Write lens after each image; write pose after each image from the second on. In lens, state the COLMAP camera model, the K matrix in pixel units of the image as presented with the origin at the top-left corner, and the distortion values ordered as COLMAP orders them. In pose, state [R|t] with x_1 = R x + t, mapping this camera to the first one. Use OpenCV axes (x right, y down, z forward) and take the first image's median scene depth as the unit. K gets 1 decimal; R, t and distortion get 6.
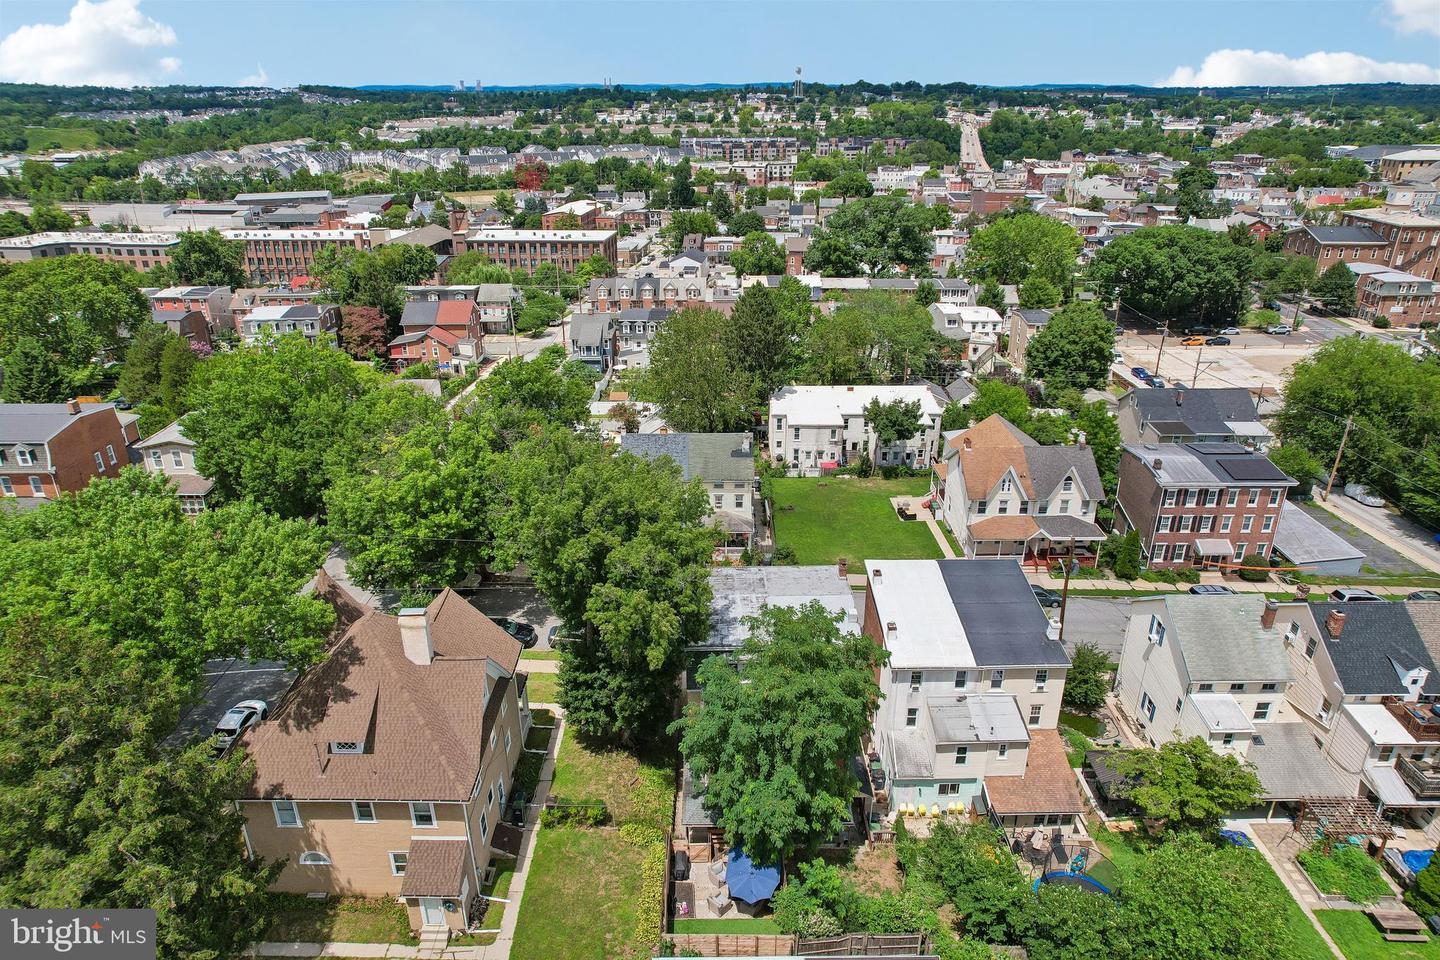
lens RADIAL K [[909.5, 0, 723.7], [0, 909.5, 494.2], [0, 0, 1]] dist [-0.089894, 0.081706]
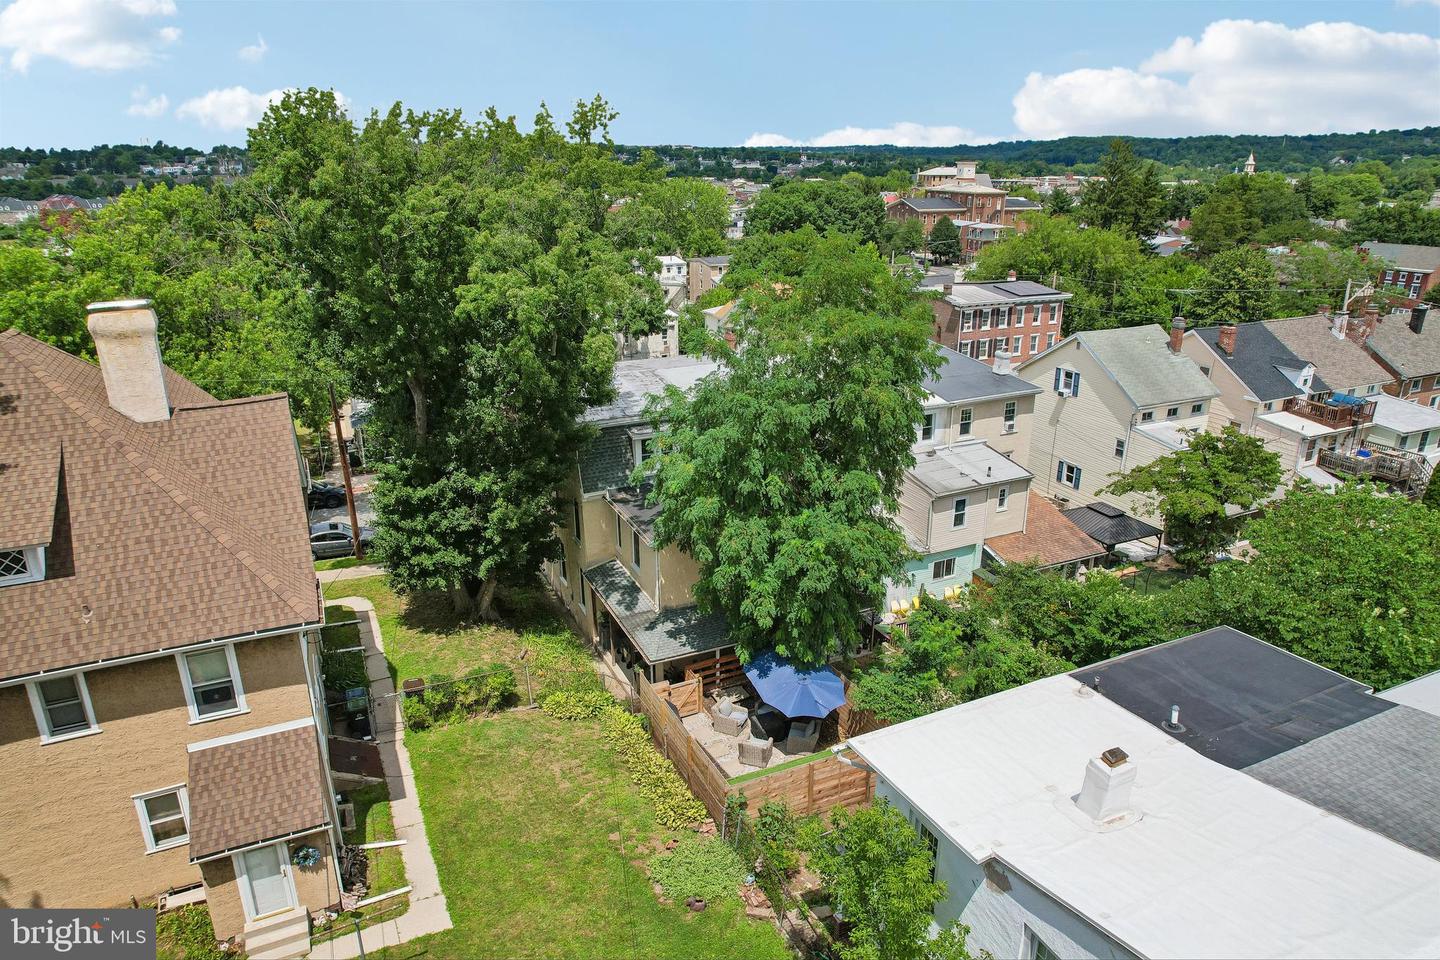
lens RADIAL K [[909.5, 0, 723.7], [0, 909.5, 494.2], [0, 0, 1]] dist [-0.089894, 0.081706]
pose [[0.909196, -0.146134, 0.389882, -0.207600], [0.168794, 0.985352, -0.024300, 0.252940], [-0.380620, 0.087903, 0.920544, 0.359754]]
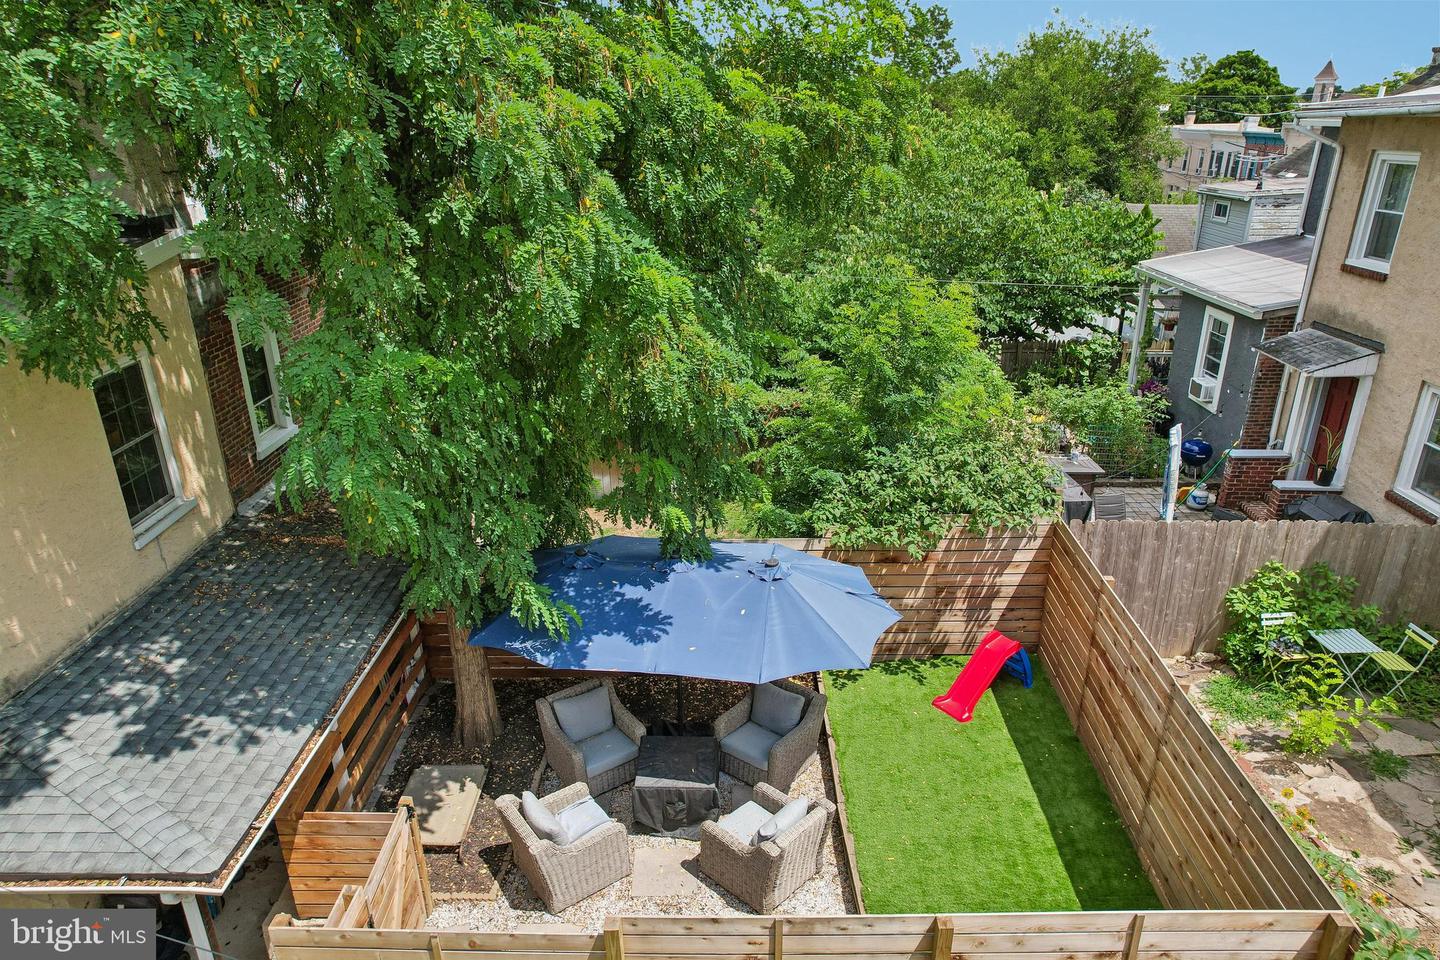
lens RADIAL K [[909.5, 0, 723.7], [0, 909.5, 494.2], [0, 0, 1]] dist [-0.089894, 0.081706]
pose [[0.008584, -0.390509, 0.920559, -0.128752], [0.404693, 0.843189, 0.353914, 0.278793], [-0.914412, 0.369506, 0.165274, 0.815183]]
